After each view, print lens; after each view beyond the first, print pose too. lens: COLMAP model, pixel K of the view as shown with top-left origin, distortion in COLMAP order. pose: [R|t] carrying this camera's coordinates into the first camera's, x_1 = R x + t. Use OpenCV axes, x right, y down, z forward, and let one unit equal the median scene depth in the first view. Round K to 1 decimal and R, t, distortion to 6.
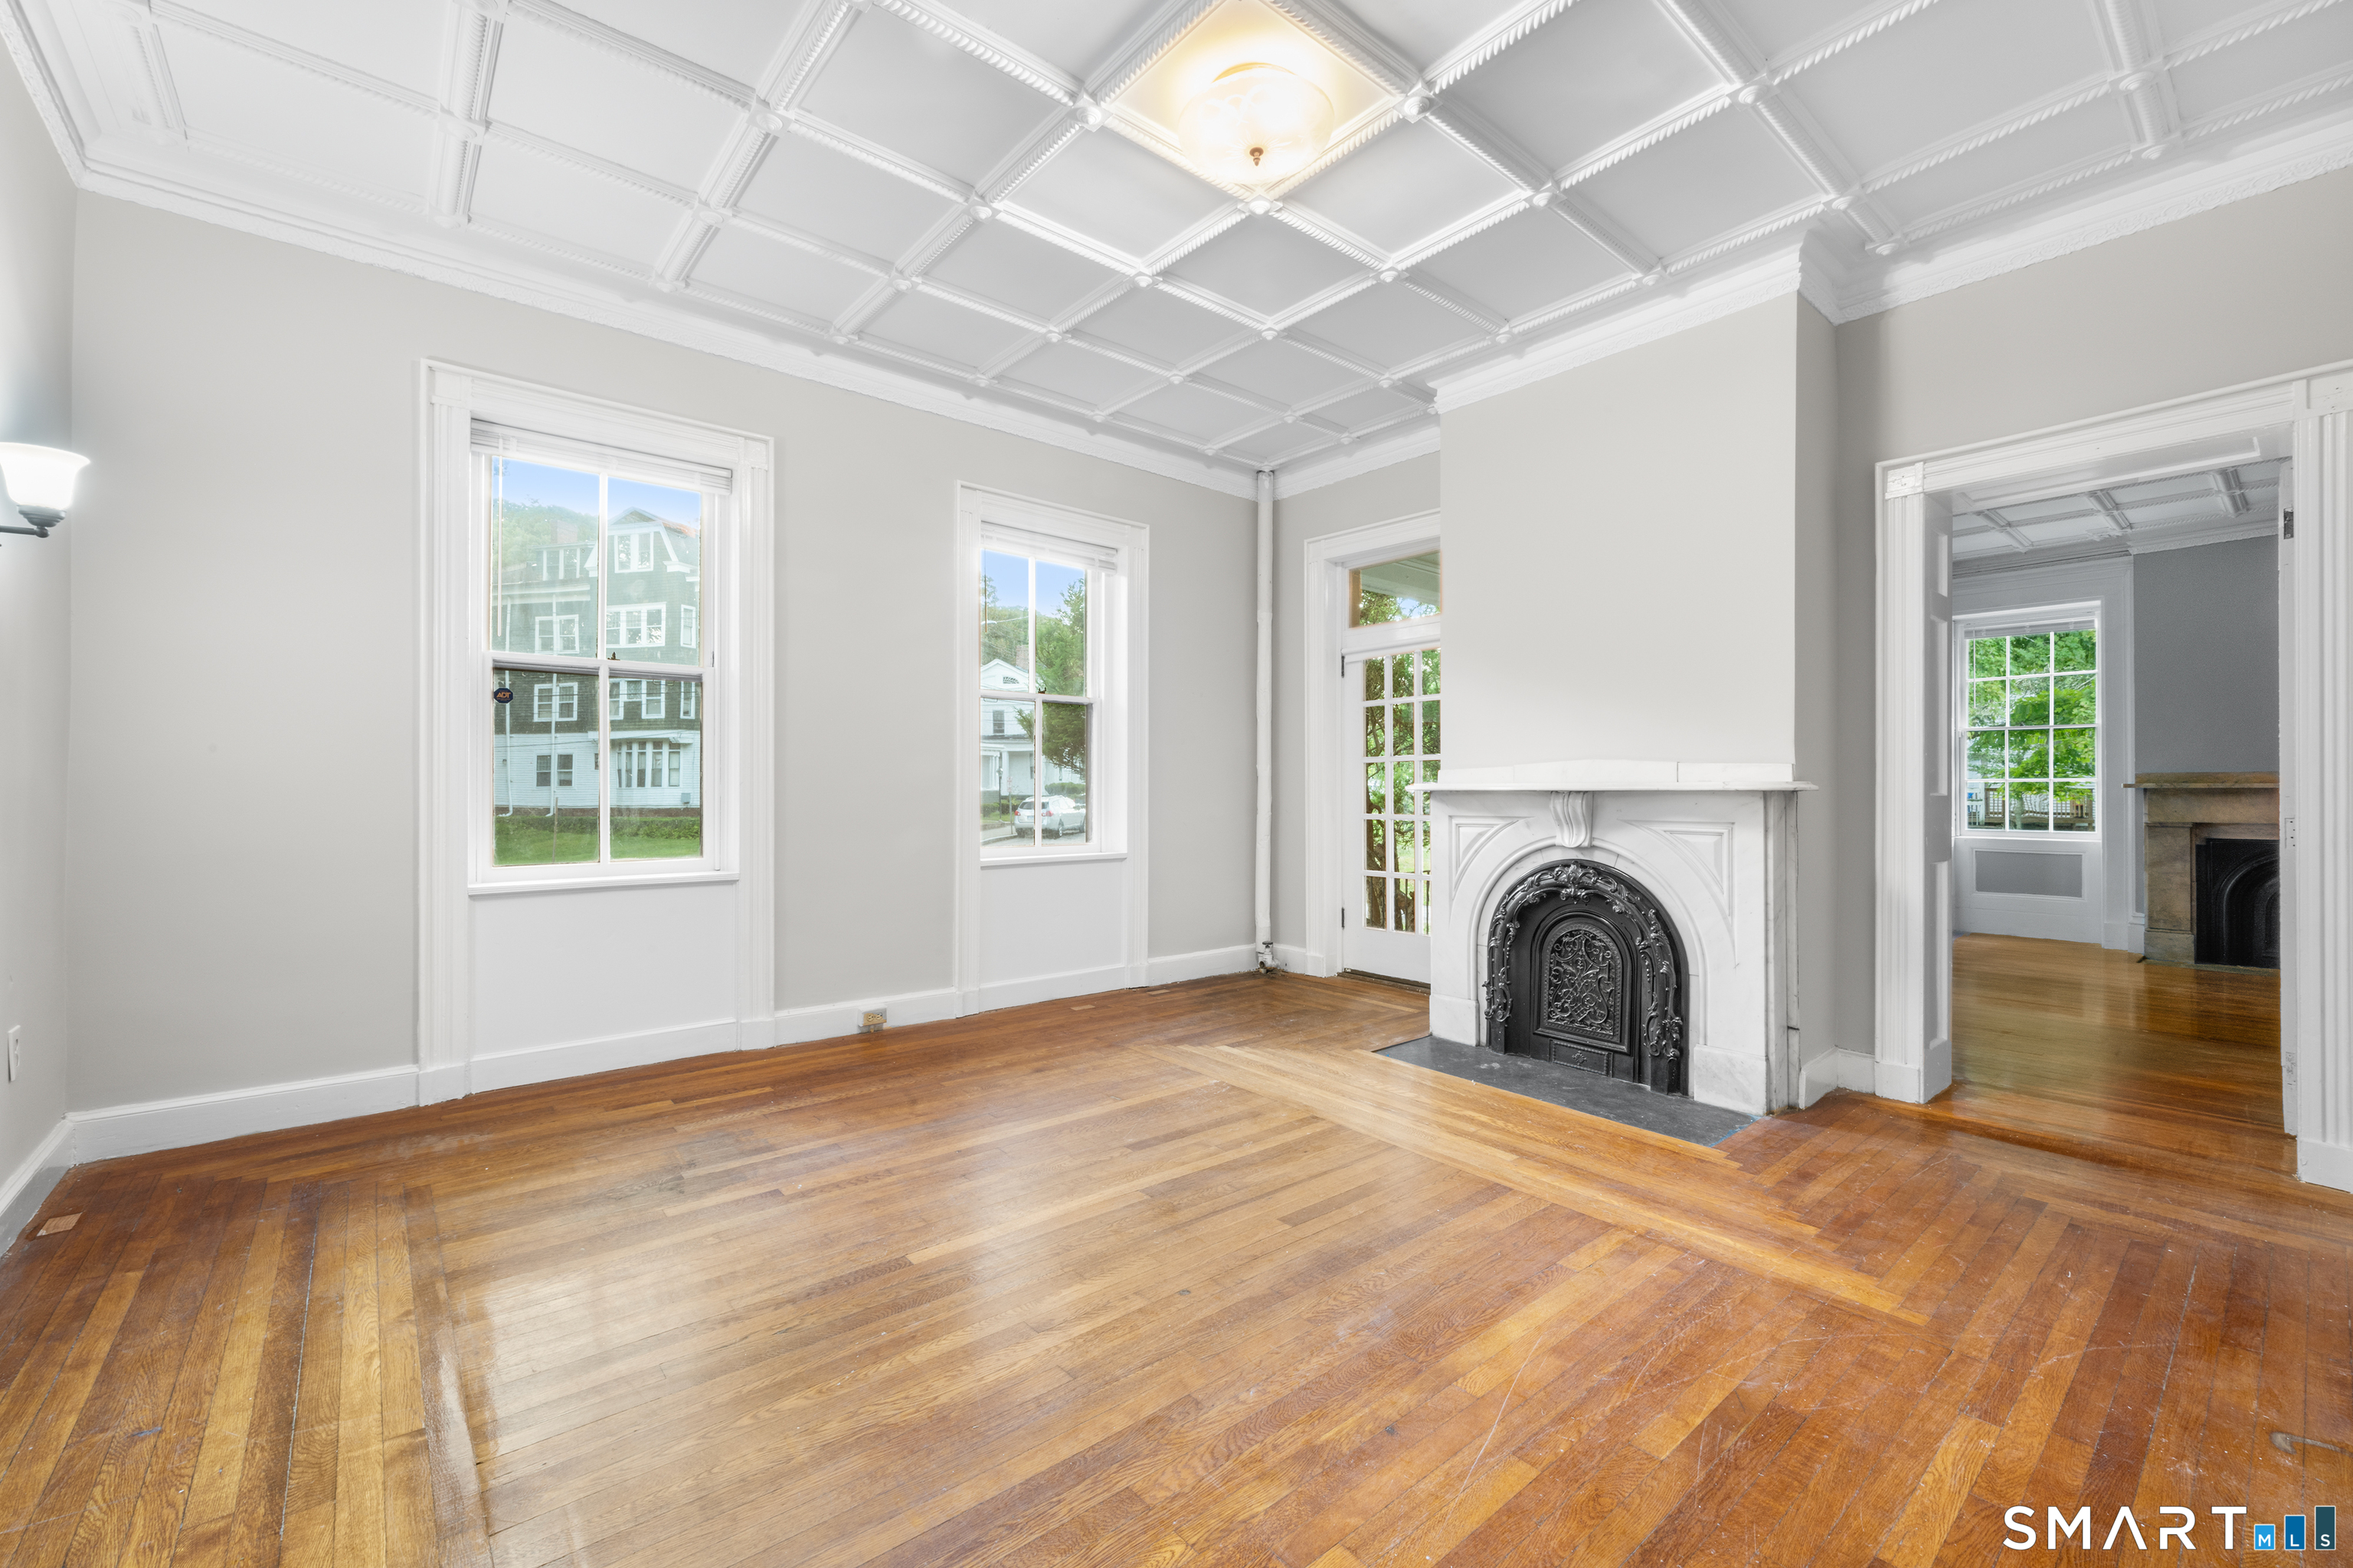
lens RADIAL K [[931.8, 0, 1185.8], [0, 931.8, 790.1], [0, 0, 1]] dist [0.000826, 0.000165]
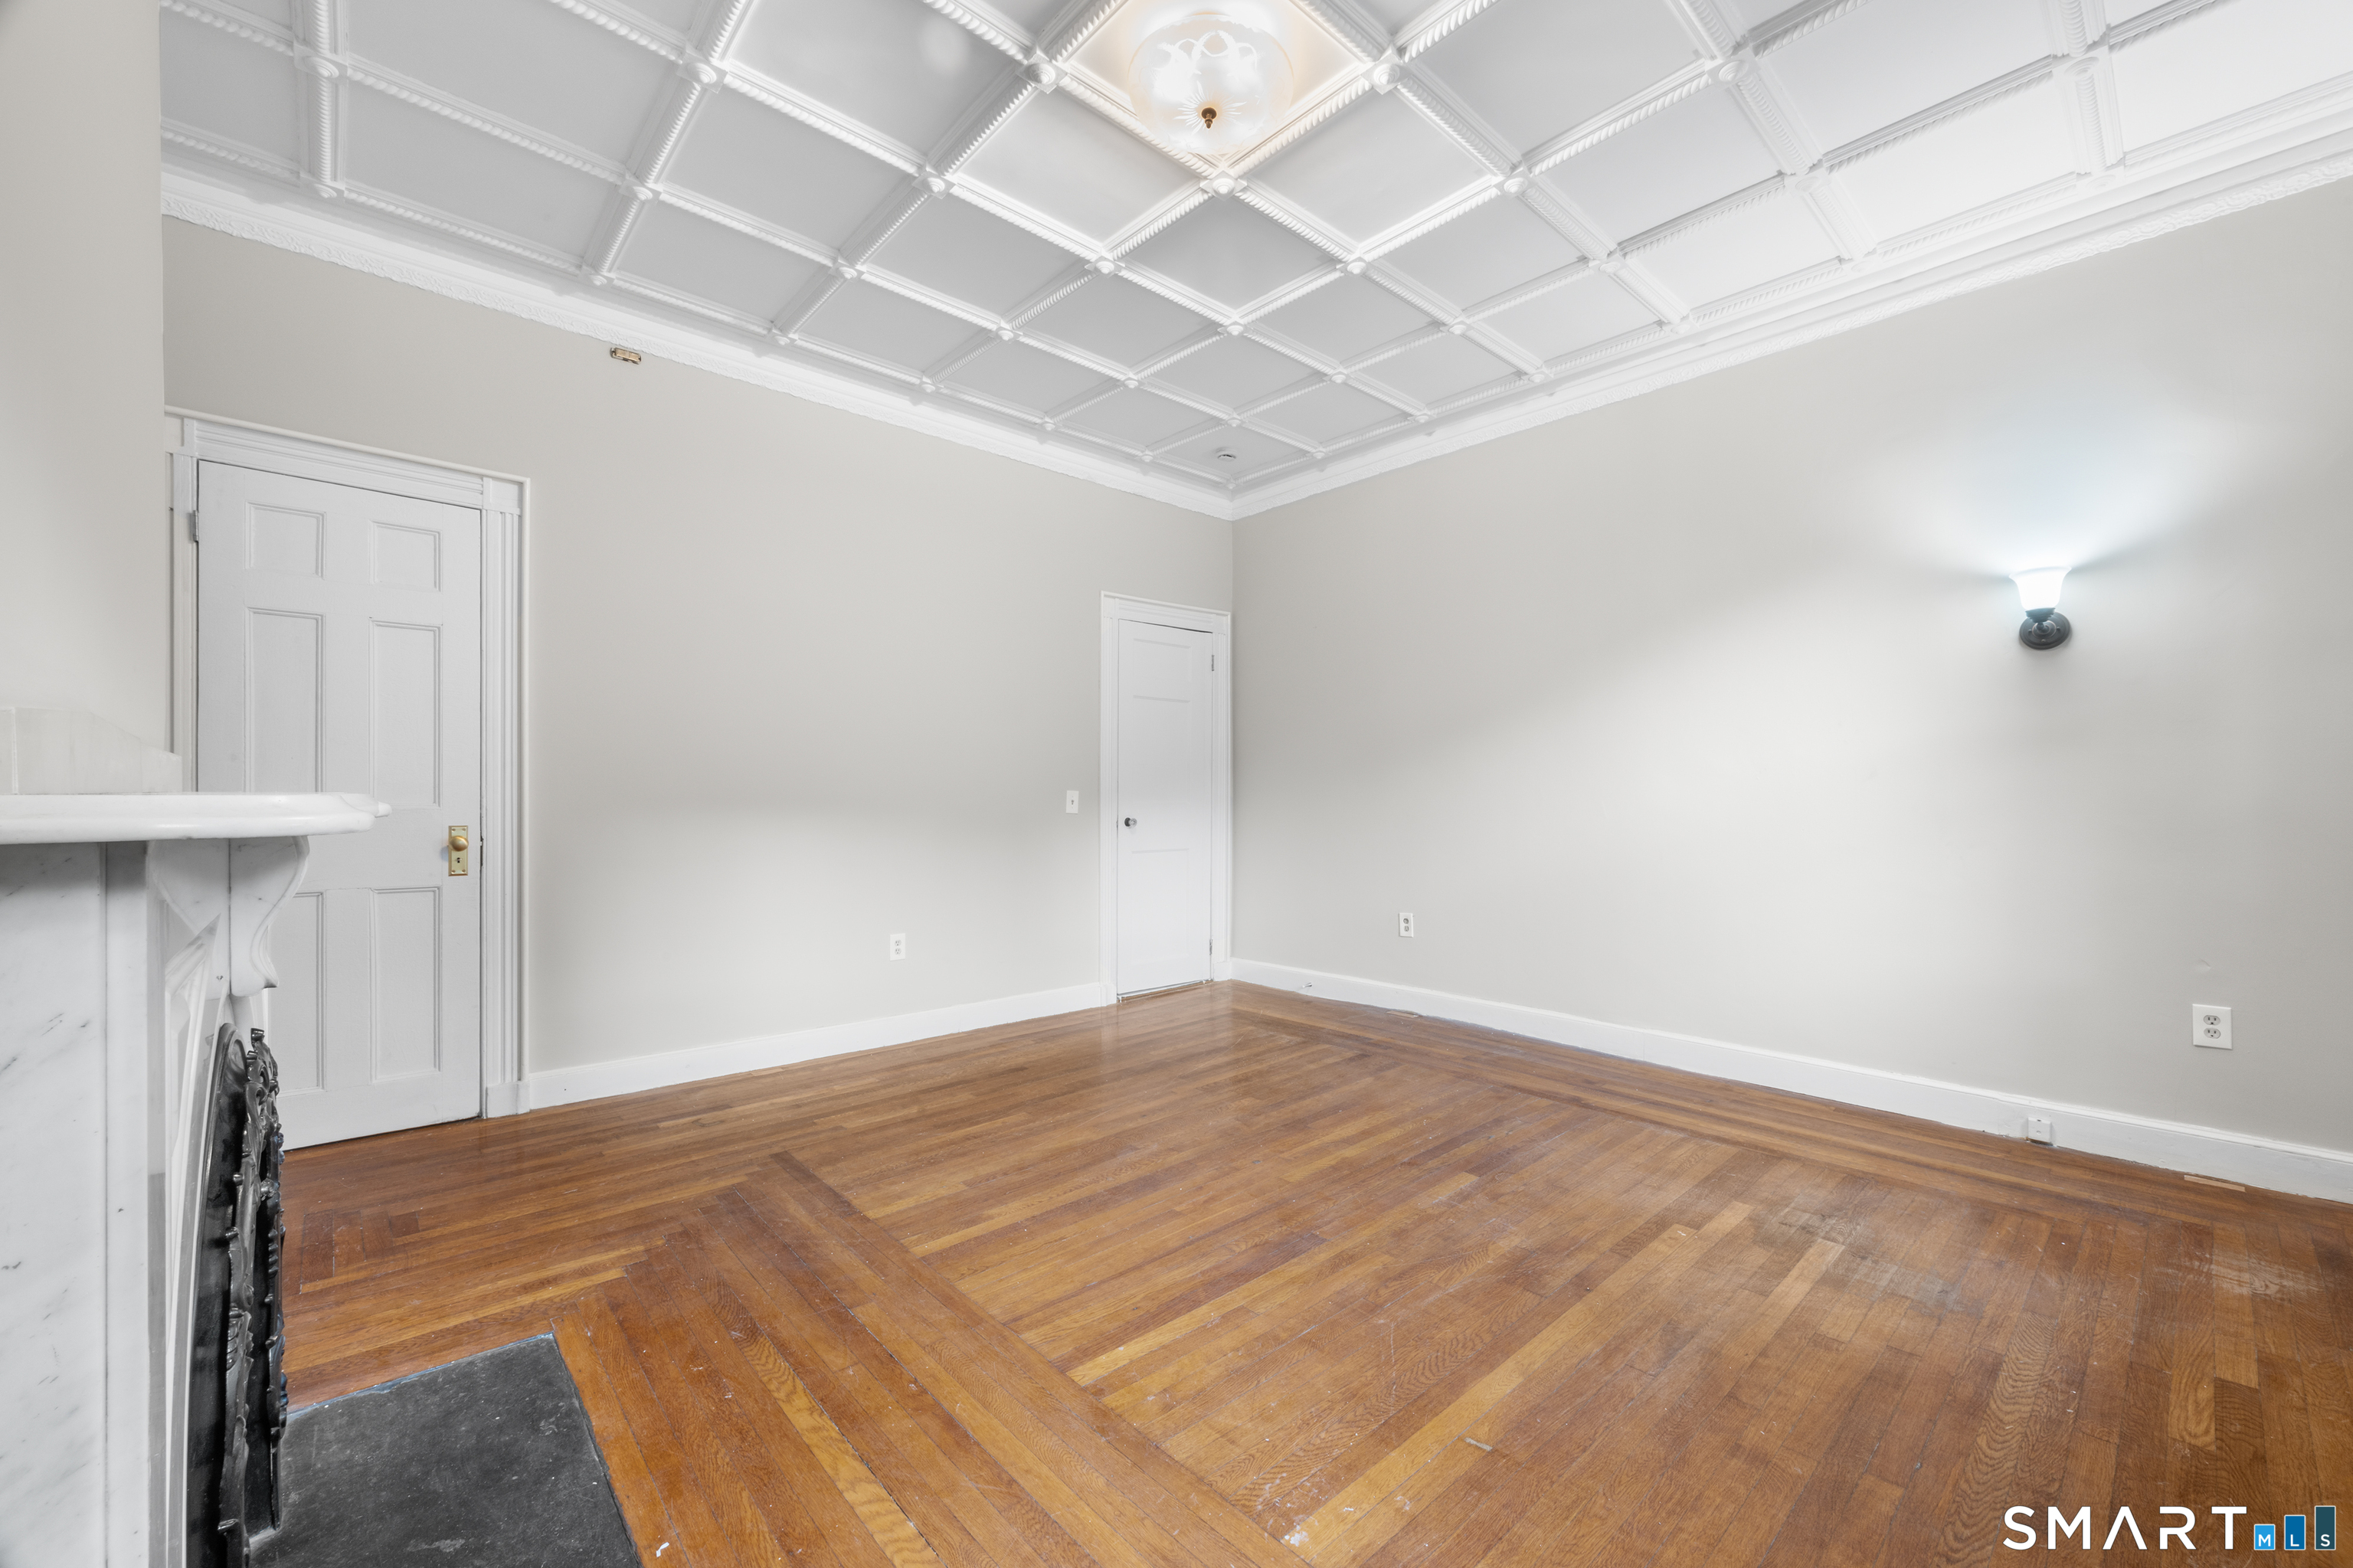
lens RADIAL K [[931.8, 0, 1185.8], [0, 931.8, 790.1], [0, 0, 1]] dist [0.000826, 0.000165]
pose [[-0.999162, -0.003184, -0.040811, 0.131341], [-0.003112, 0.999993, -0.001827, -0.024570], [0.040817, -0.001699, -0.999165, 1.900414]]
